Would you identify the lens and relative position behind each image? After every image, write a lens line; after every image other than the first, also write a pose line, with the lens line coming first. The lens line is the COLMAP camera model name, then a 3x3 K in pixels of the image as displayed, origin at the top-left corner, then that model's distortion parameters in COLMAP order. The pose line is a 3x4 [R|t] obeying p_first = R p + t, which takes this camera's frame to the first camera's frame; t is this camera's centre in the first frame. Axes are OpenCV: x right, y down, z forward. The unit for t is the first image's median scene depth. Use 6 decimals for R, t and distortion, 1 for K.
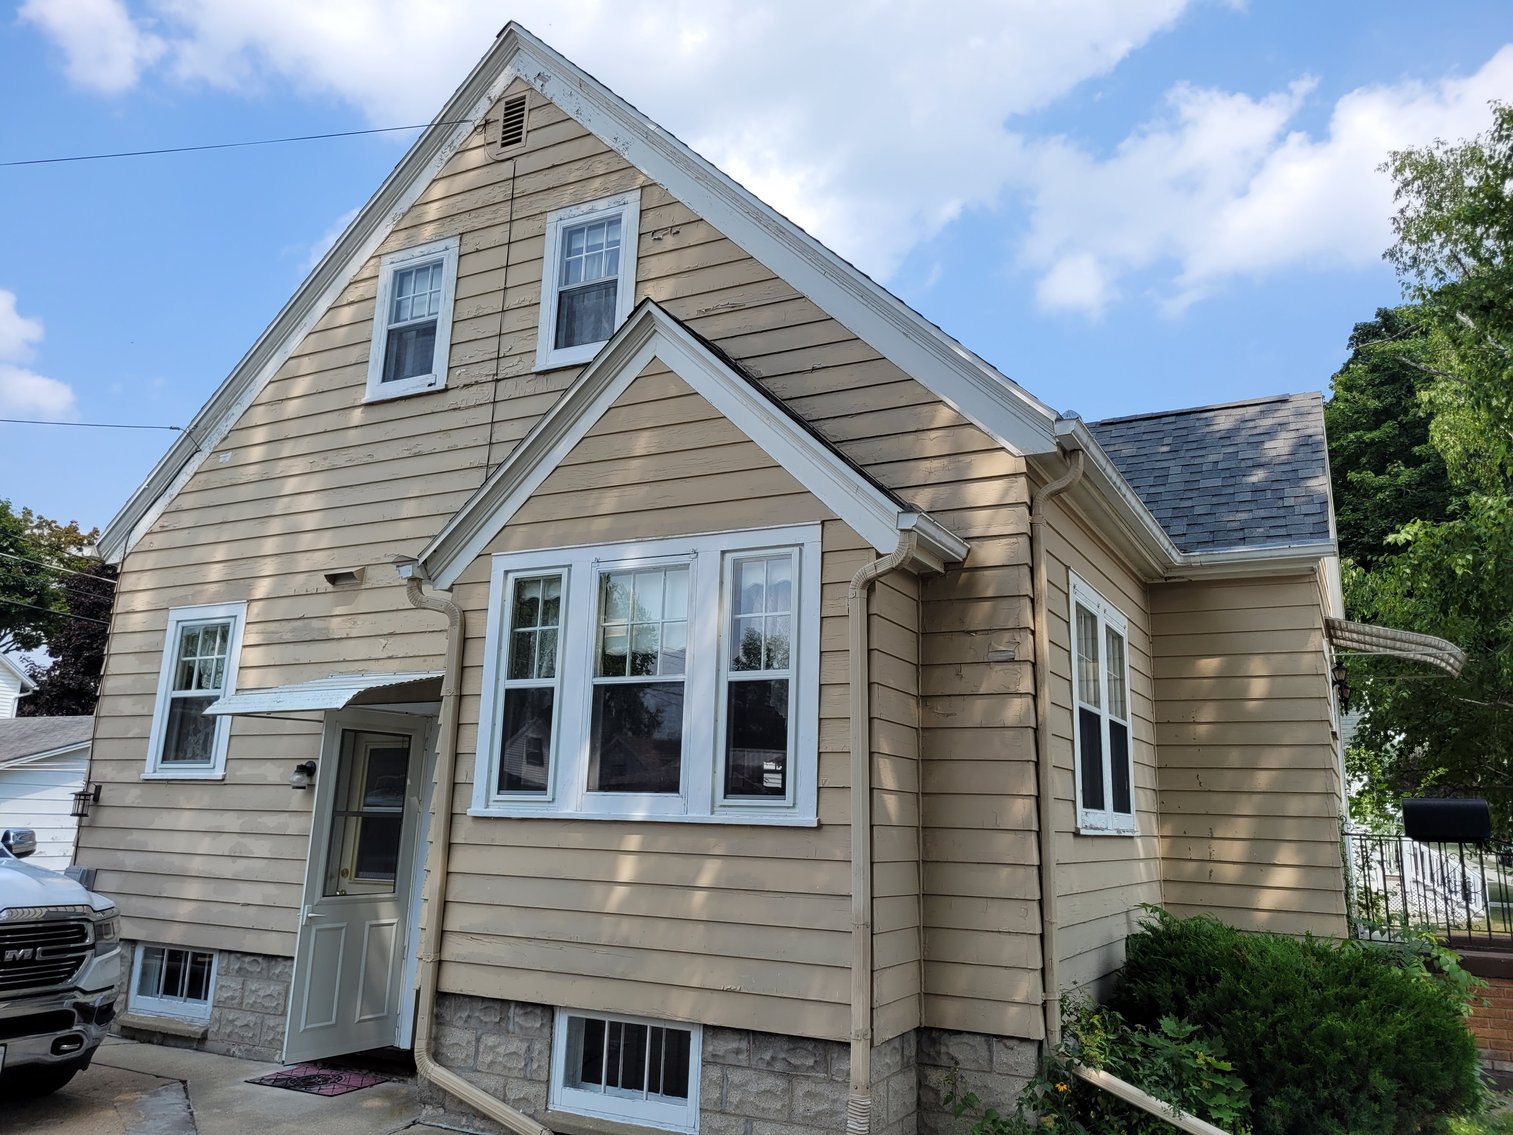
lens RADIAL K [[1152.1, 0, 760.6], [0, 1152.1, 563.5], [0, 0, 1]] dist [0.030632, -0.020088]
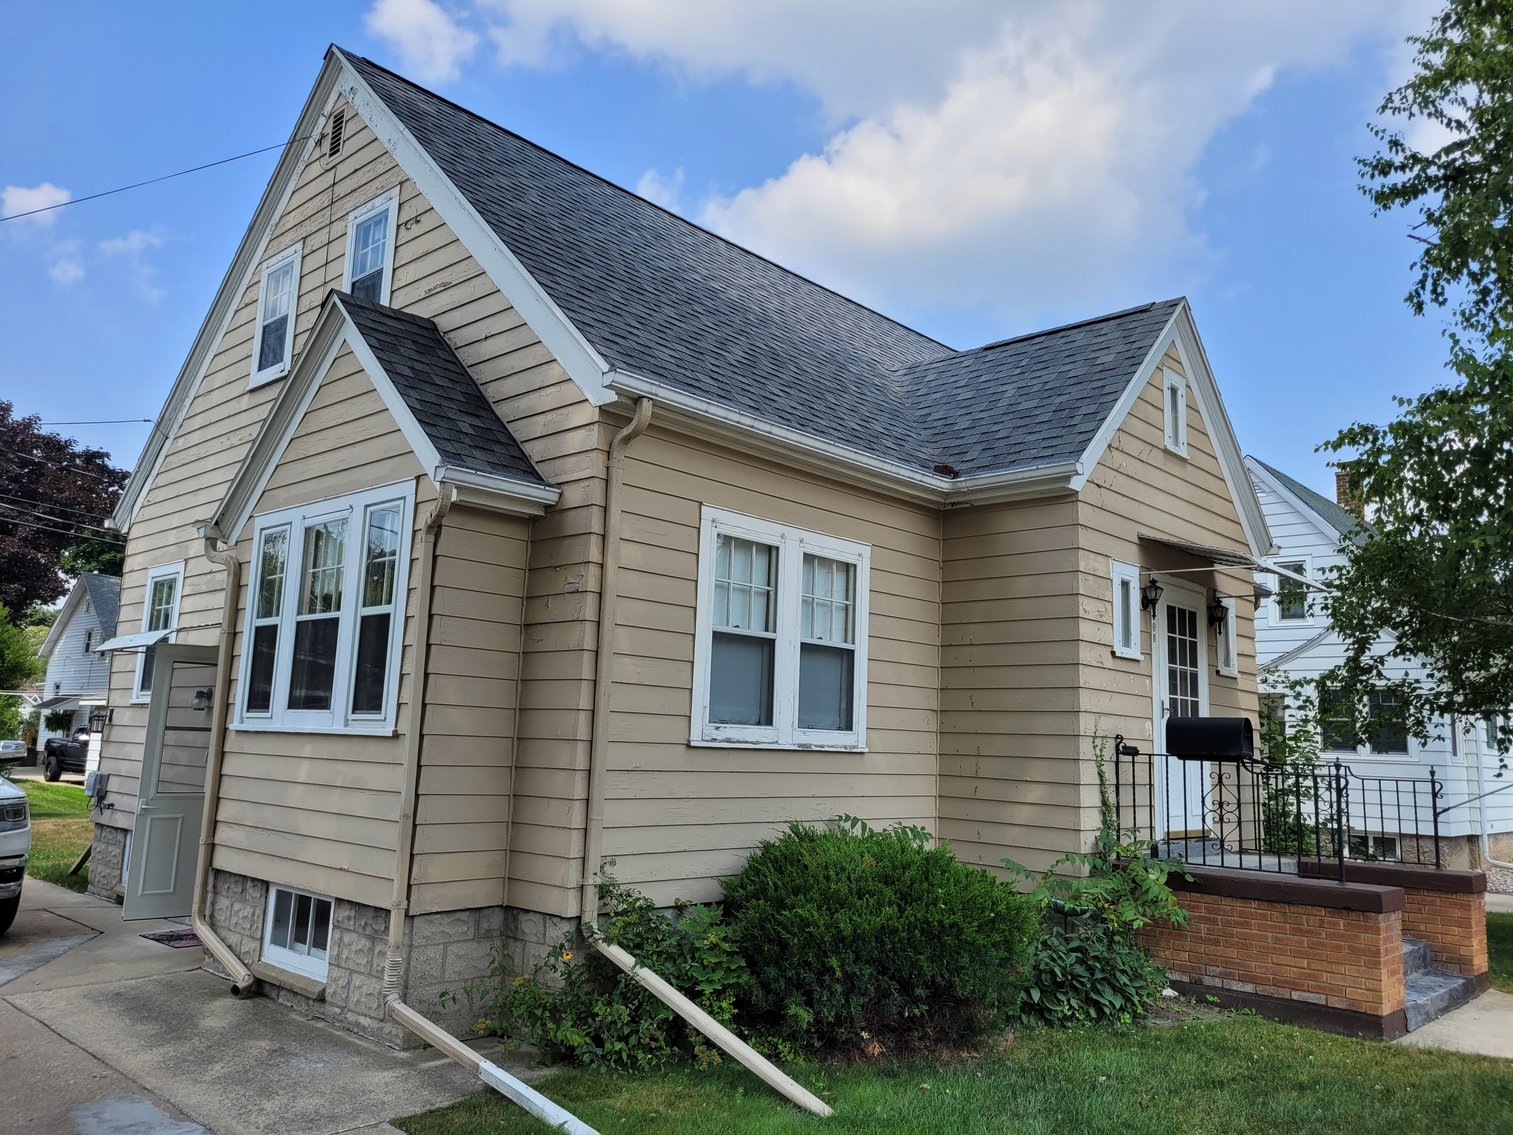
lens RADIAL K [[1152.1, 0, 753.5], [0, 1152.1, 569.9], [0, 0, 1]] dist [0.030632, -0.020088]
pose [[0.964091, -0.034513, -0.263319, 0.626619], [0.050147, 0.997341, 0.052886, 0.011653], [0.260793, -0.064191, 0.963258, -0.033168]]
